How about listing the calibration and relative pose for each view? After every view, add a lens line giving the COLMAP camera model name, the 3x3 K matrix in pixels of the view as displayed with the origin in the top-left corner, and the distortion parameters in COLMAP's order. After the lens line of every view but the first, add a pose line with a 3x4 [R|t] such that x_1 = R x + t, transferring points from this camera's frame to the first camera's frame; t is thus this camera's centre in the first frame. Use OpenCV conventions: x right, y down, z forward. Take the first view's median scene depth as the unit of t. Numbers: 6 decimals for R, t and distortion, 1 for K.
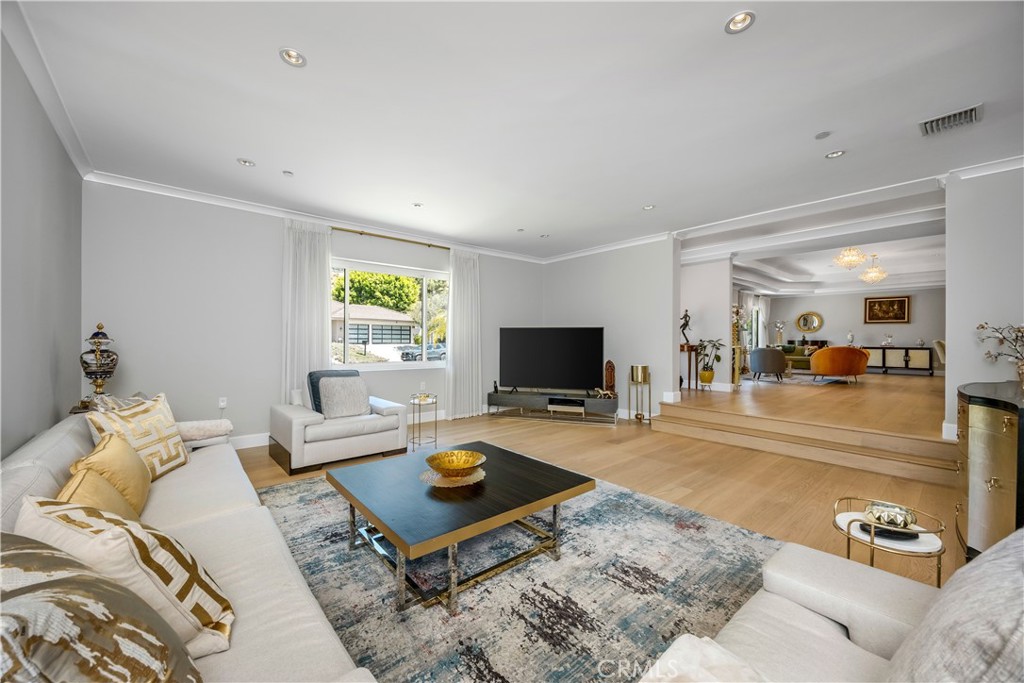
lens RADIAL K [[398.3, 0, 512.0], [0, 398.3, 341.5], [0, 0, 1]] dist [0.000483, 0.000107]
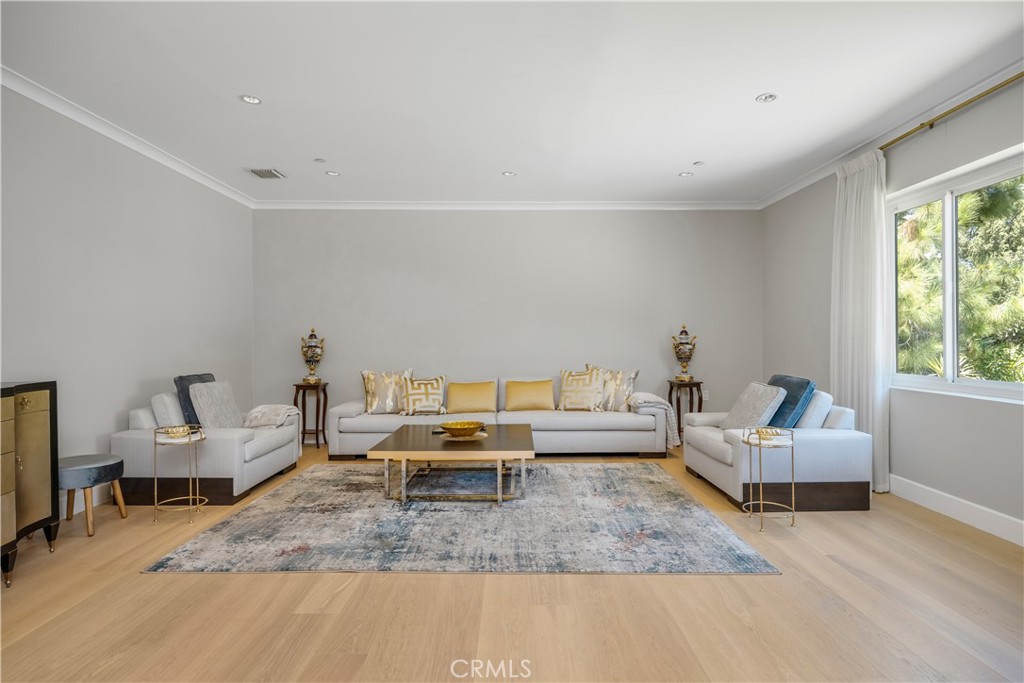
lens RADIAL K [[565.8, 0, 519.6], [0, 565.8, 340.8], [0, 0, 1]] dist [-0.002808, -0.000484]
pose [[-0.665237, 0.000515, -0.746632, 0.996817], [-0.005505, 0.999969, 0.005594, 0.007423], [0.746612, 0.007832, -0.665214, 2.100578]]
